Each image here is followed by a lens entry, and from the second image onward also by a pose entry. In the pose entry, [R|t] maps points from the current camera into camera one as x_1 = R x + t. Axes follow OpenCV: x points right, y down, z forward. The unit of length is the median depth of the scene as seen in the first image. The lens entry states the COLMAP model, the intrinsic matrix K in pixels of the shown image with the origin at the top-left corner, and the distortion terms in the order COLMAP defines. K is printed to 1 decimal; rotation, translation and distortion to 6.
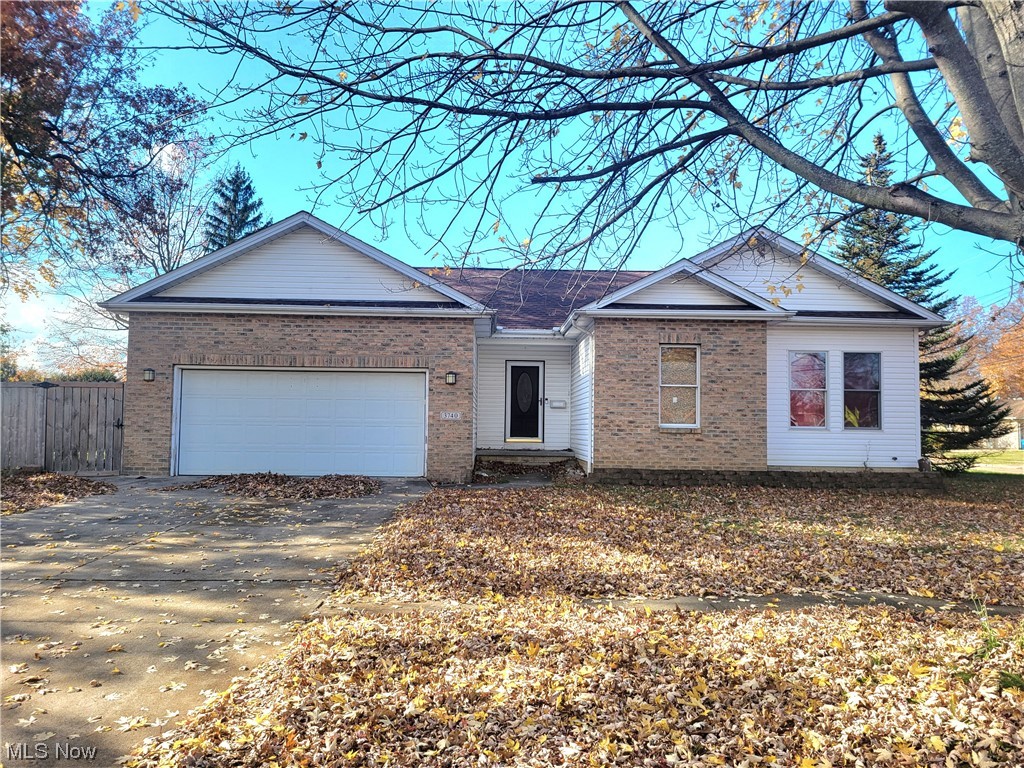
lens RADIAL K [[762.3, 0, 512.0], [0, 762.3, 381.1], [0, 0, 1]] dist [0.023108, -0.015626]
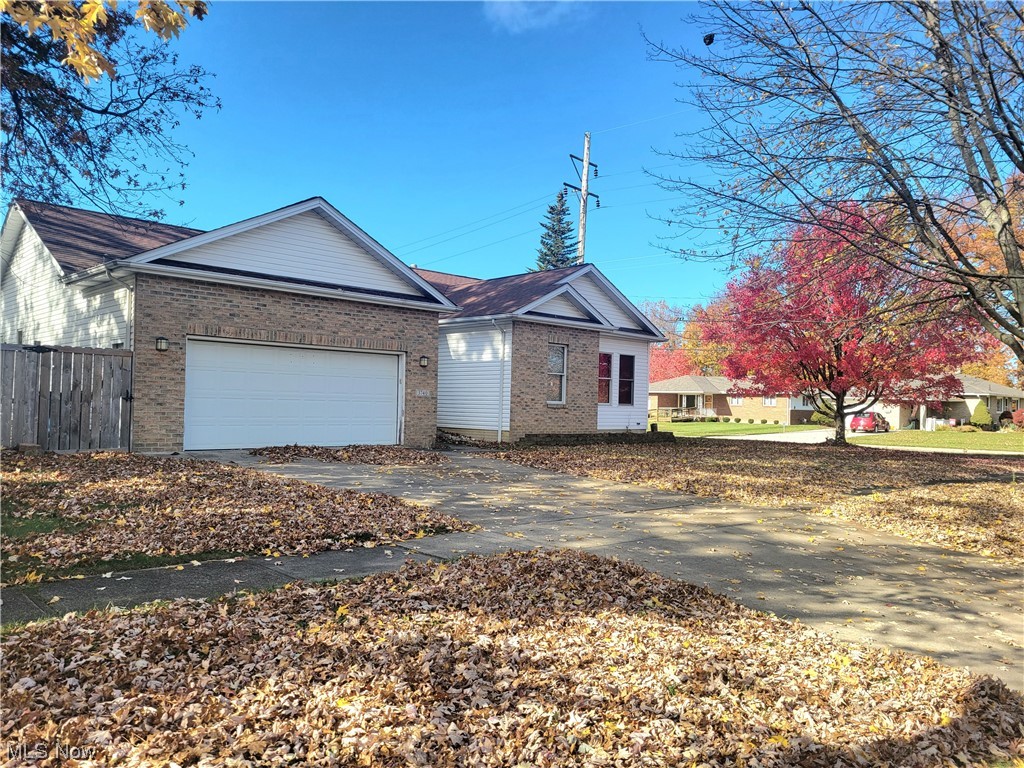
lens RADIAL K [[762.3, 0, 512.3], [0, 762.3, 387.5], [0, 0, 1]] dist [0.023108, -0.015626]
pose [[0.739678, 0.020305, 0.672655, -0.777451], [-0.059057, 0.997647, 0.034826, -0.012819], [-0.670365, -0.065484, 0.739136, 0.024997]]
